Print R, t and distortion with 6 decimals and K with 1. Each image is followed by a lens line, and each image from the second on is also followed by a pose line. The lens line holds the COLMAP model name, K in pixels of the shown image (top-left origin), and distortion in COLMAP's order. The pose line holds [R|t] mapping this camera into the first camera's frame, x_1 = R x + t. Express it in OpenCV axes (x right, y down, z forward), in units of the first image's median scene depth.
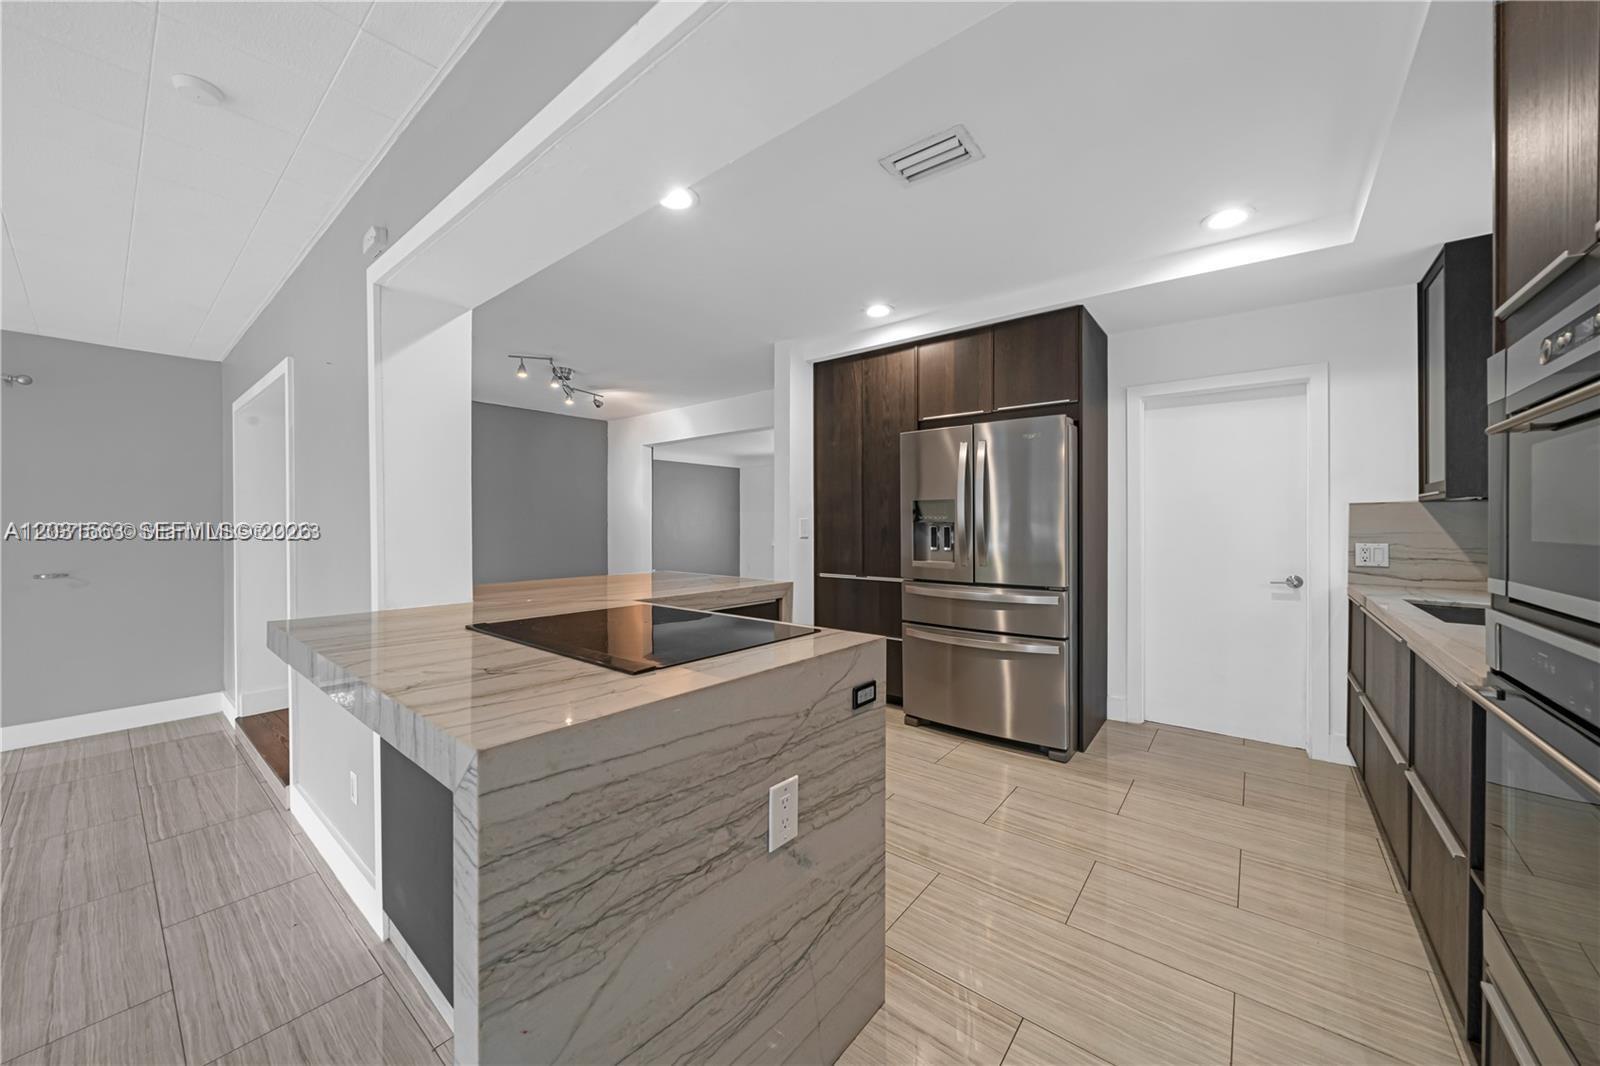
lens RADIAL K [[560.2, 0, 848.4], [0, 560.2, 520.5], [0, 0, 1]] dist [-0.006481, 0.000560]
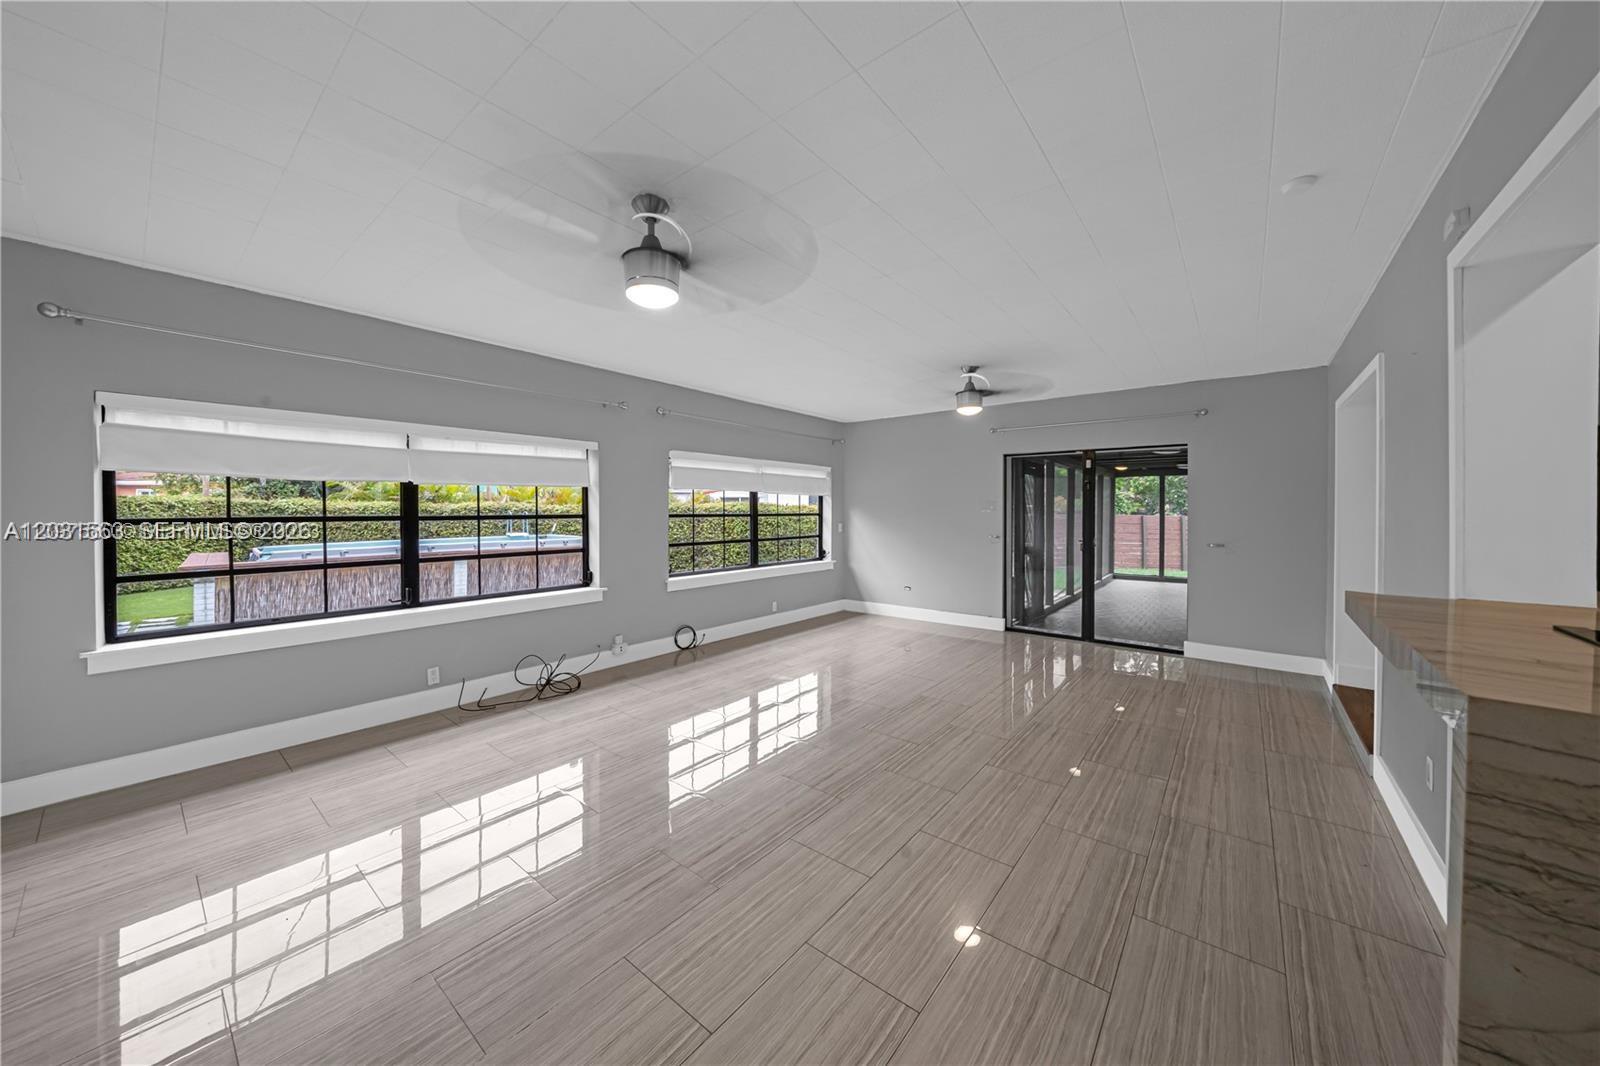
lens RADIAL K [[560.2, 0, 793.8], [0, 560.2, 515.4], [0, 0, 1]] dist [-0.006481, 0.000560]
pose [[-0.040623, 0.017271, -0.999025, 0.122628], [-0.002237, 0.999847, 0.017376, 0.000660], [0.999172, 0.002941, -0.040578, -0.086157]]
